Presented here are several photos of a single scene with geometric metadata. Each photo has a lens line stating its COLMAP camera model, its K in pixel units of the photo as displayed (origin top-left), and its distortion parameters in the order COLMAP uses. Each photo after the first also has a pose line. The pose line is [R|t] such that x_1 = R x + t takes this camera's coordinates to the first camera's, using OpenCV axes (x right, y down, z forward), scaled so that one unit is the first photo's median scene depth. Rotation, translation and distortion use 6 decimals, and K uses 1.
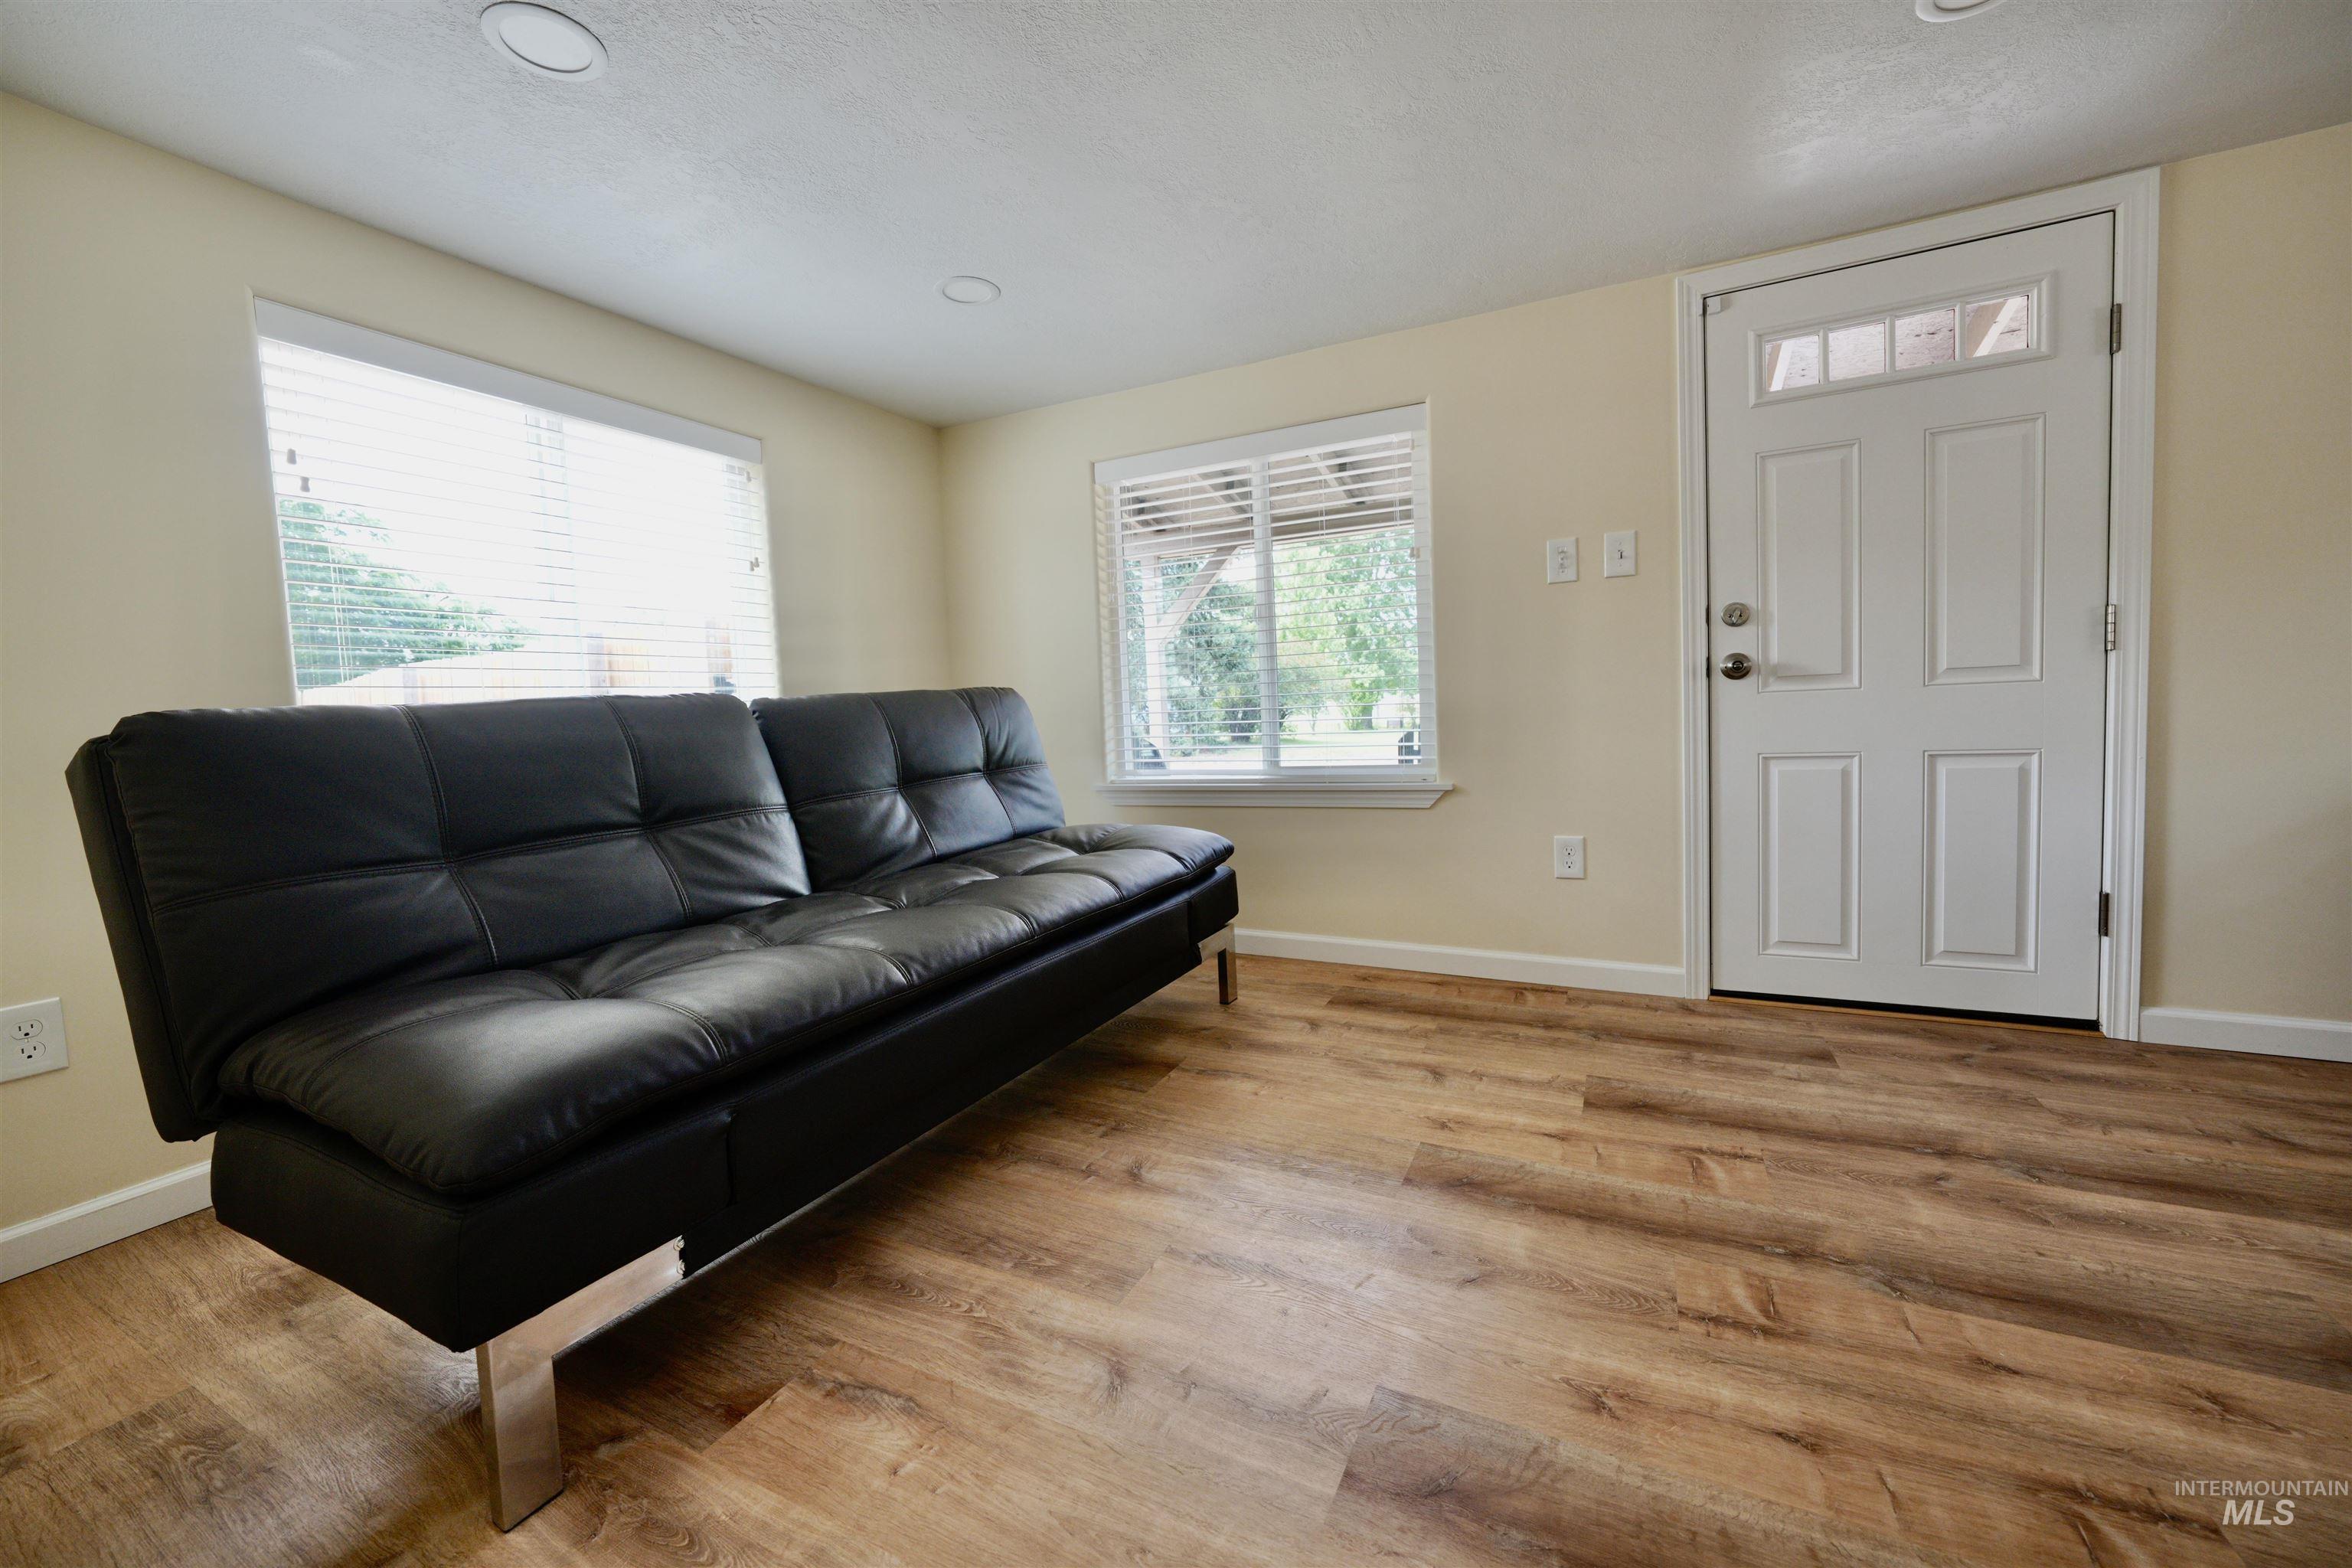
lens RADIAL K [[908.4, 0, 1182.7], [0, 908.4, 778.8], [0, 0, 1]] dist [-0.015491, 0.000667]
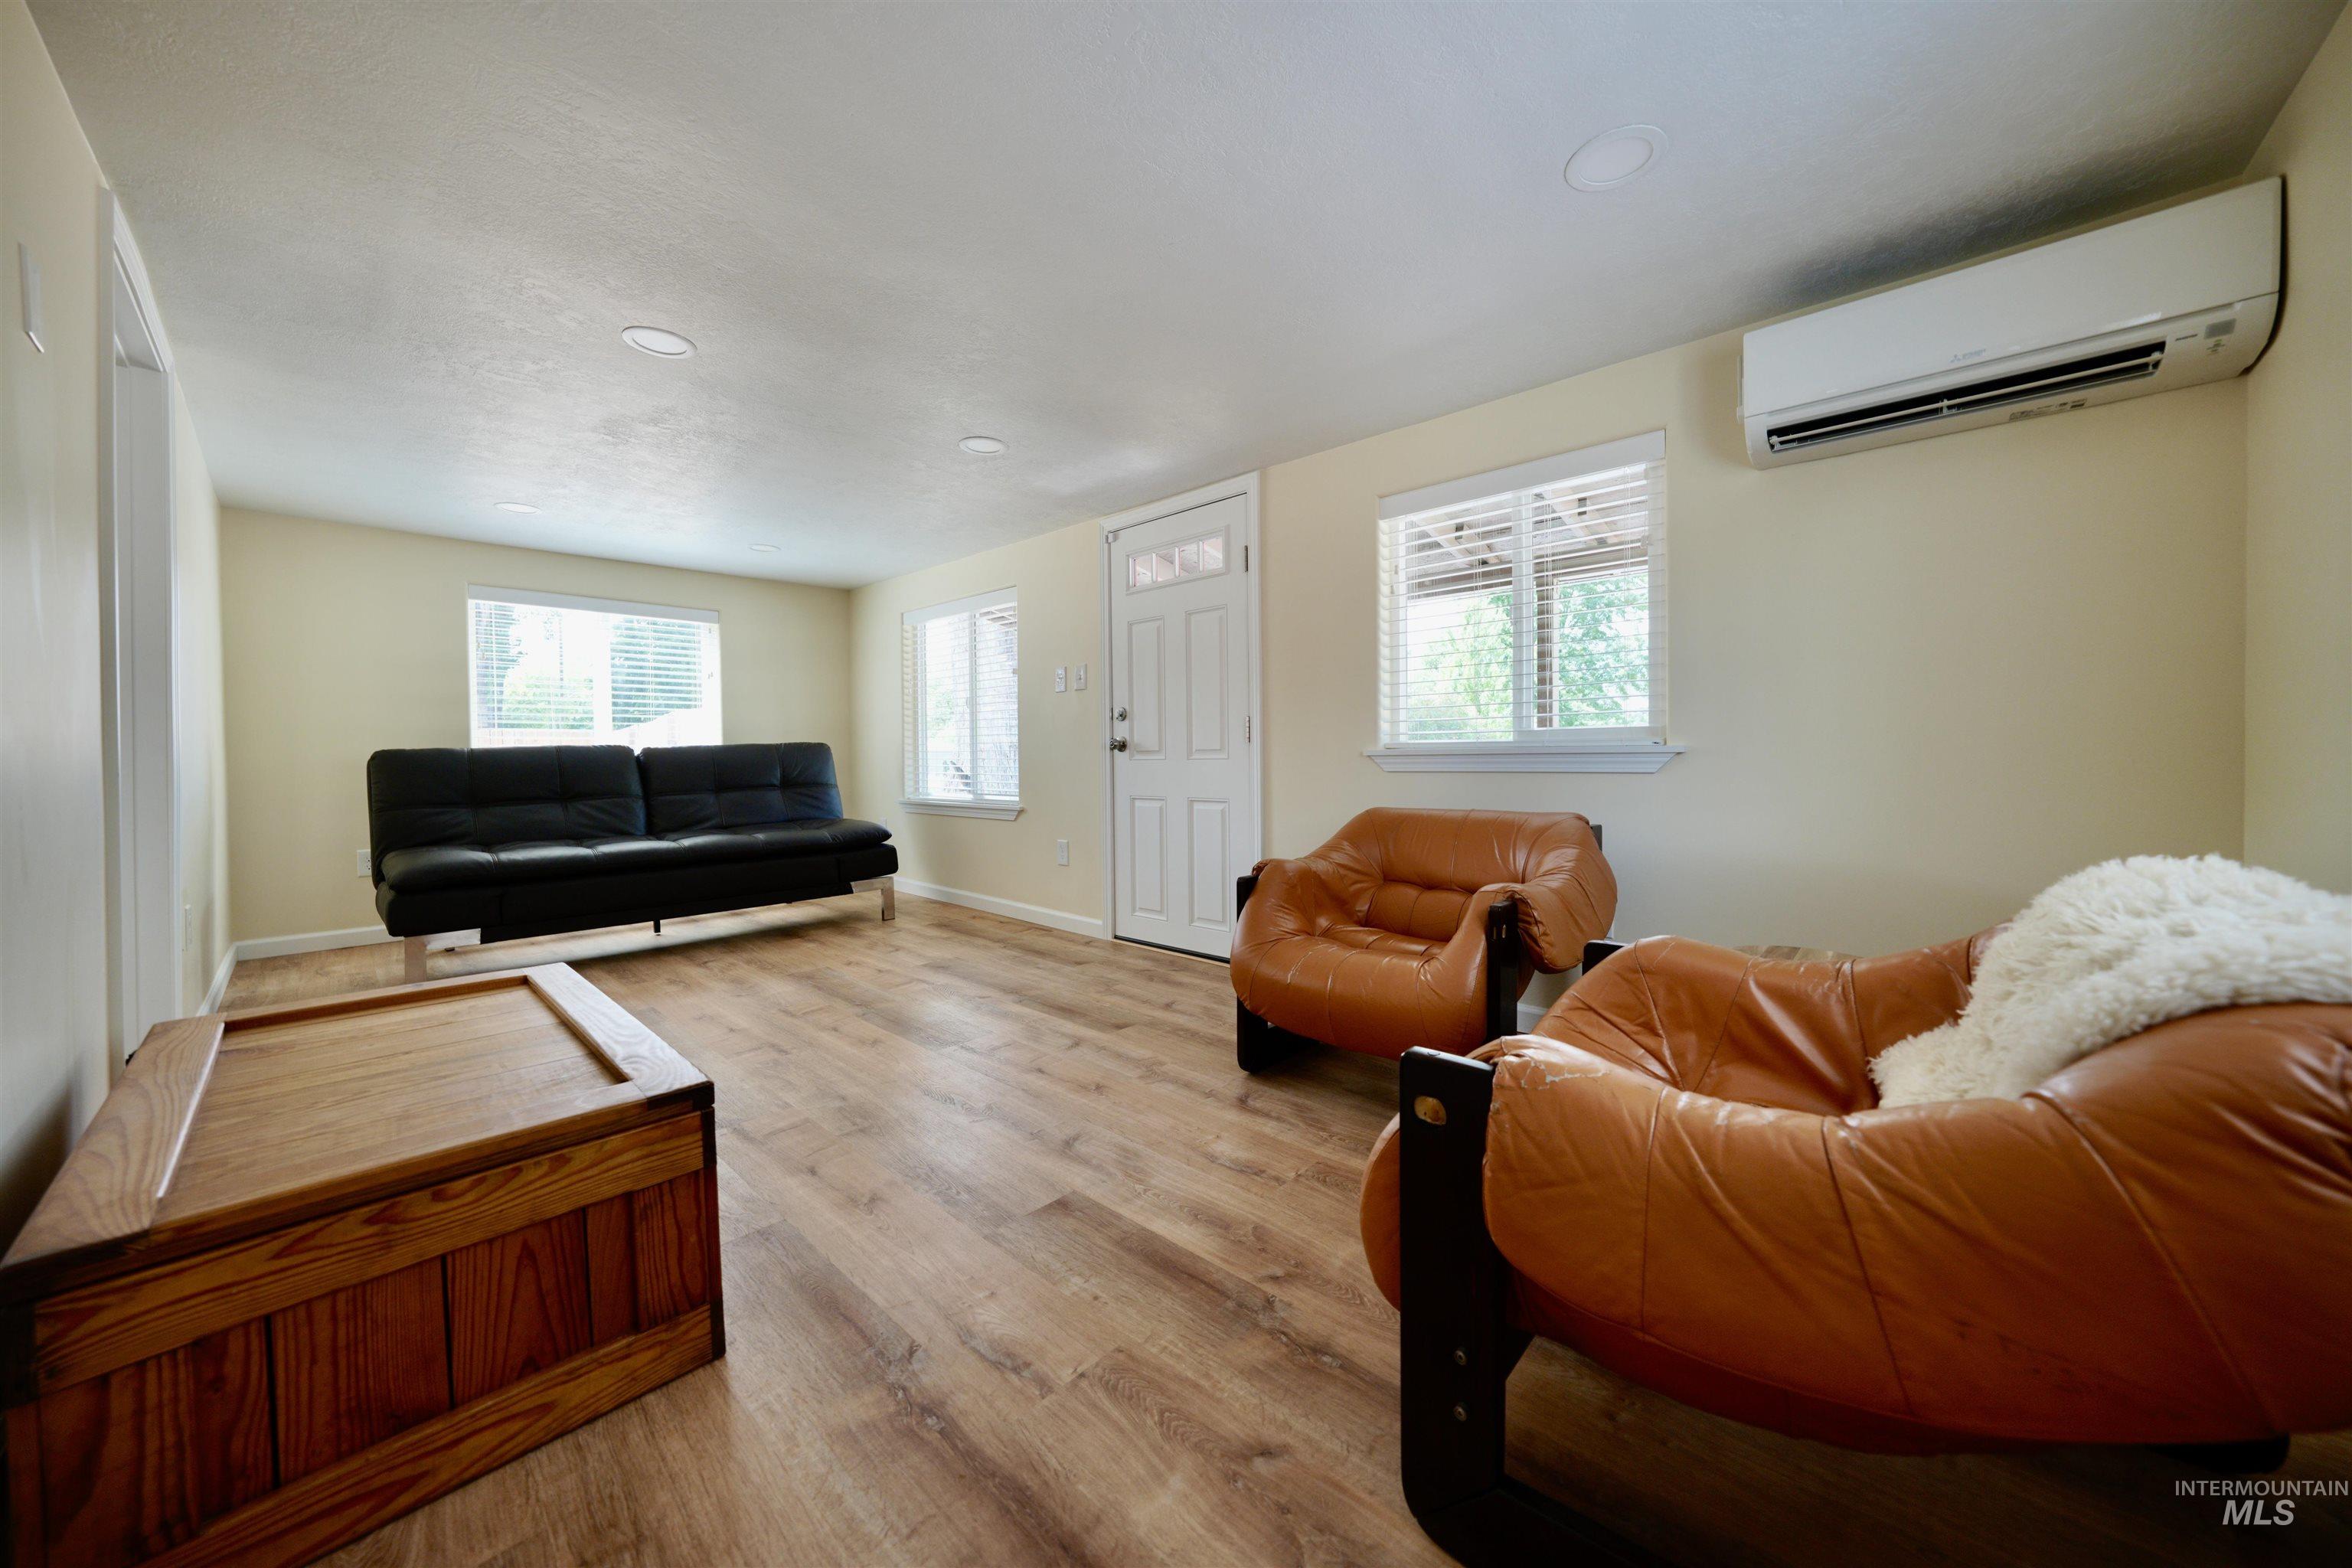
lens RADIAL K [[865.8, 0, 1162.0], [0, 865.8, 763.8], [0, 0, 1]] dist [0.059963, 0.000011]
pose [[0.946619, 0.036469, -0.320285, 1.218914], [-0.051877, 0.997864, -0.039705, -0.026284], [0.318153, 0.054201, 0.946489, -0.539616]]
